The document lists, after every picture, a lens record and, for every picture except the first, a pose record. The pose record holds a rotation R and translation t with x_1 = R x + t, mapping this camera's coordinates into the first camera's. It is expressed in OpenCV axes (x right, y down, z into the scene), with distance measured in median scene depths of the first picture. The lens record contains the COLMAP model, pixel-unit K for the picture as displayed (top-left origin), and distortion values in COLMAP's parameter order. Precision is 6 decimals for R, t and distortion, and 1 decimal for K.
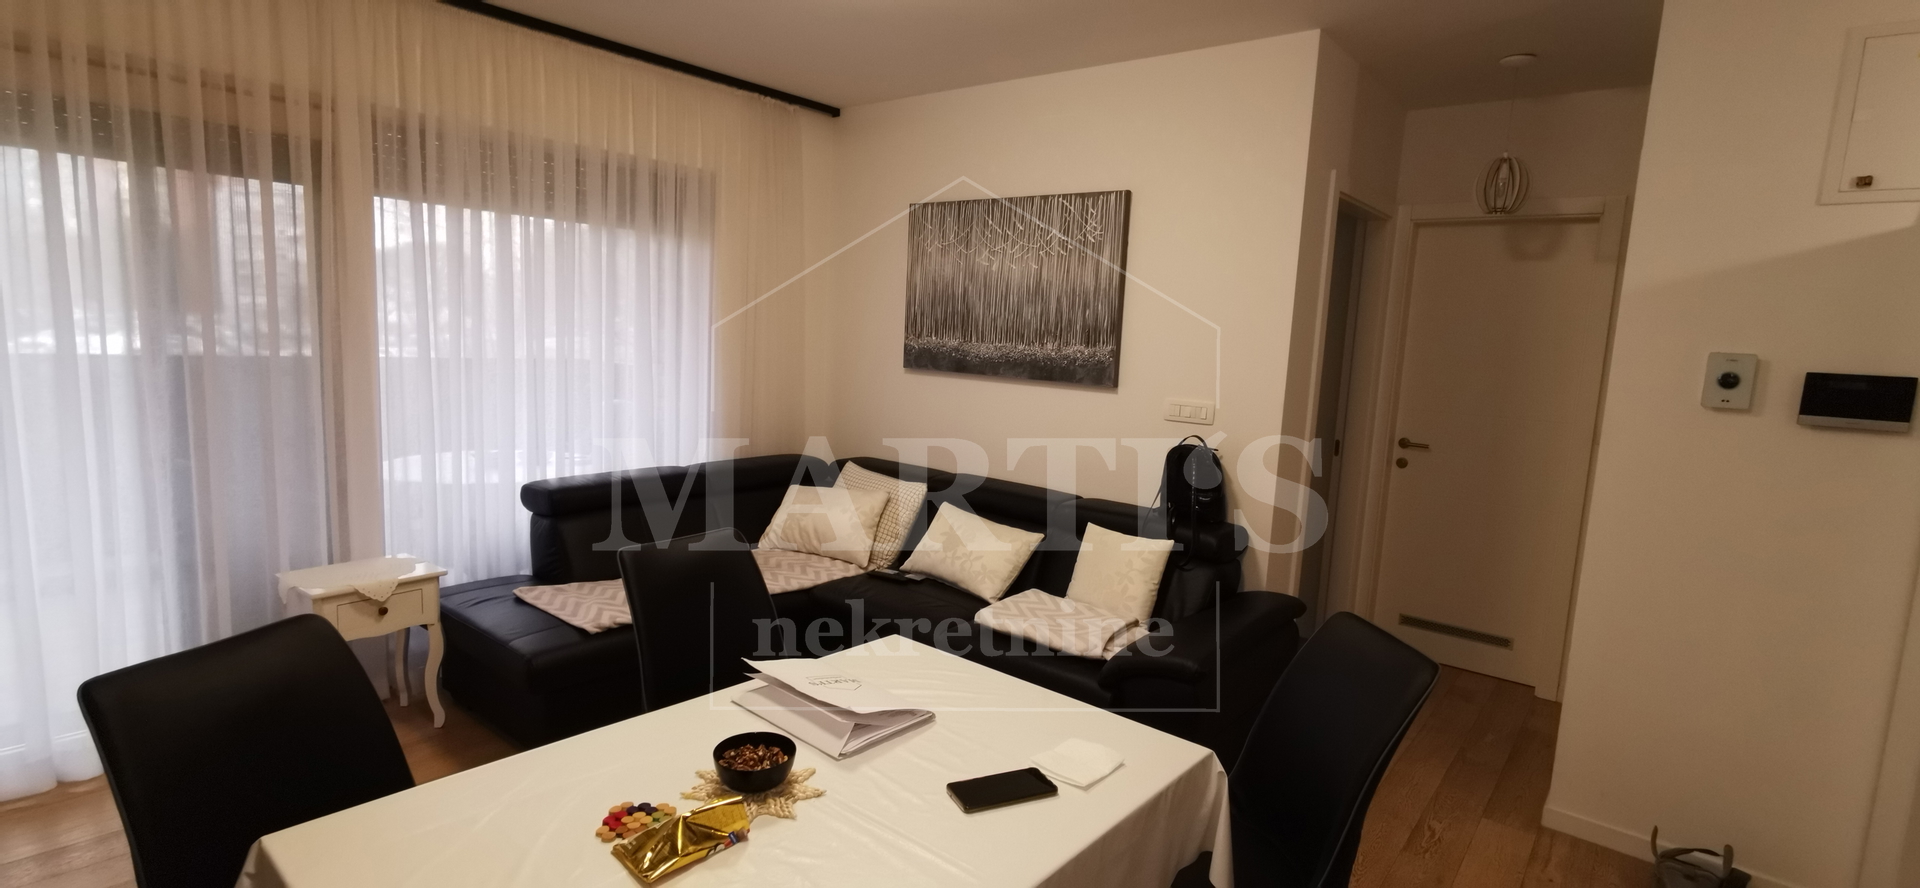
lens RADIAL K [[878.2, 0, 965.0], [0, 878.2, 452.8], [0, 0, 1]] dist [0.000859, 0.003729]
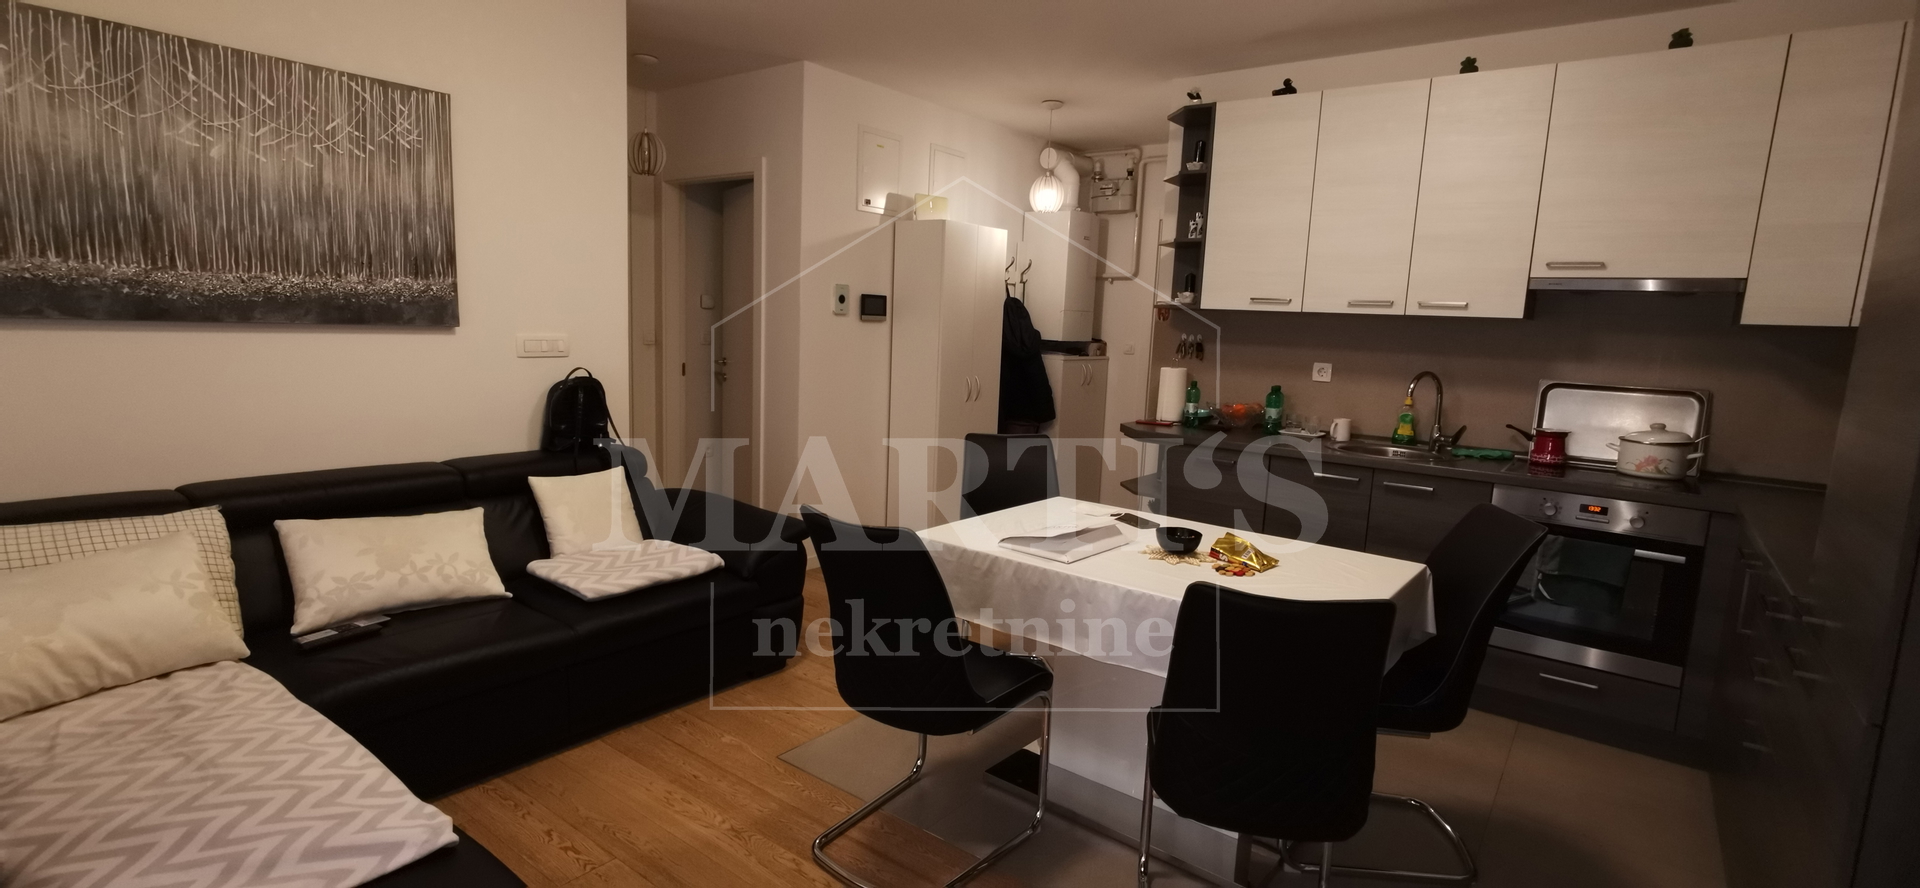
lens RADIAL K [[878.2, 0, 972.0], [0, 878.2, 439.9], [0, 0, 1]] dist [0.000859, 0.003729]
pose [[-0.034226, -0.192256, 0.980748, -0.691531], [0.095344, 0.976219, 0.194696, -0.083057], [-0.994856, 0.100172, -0.015082, 0.505662]]
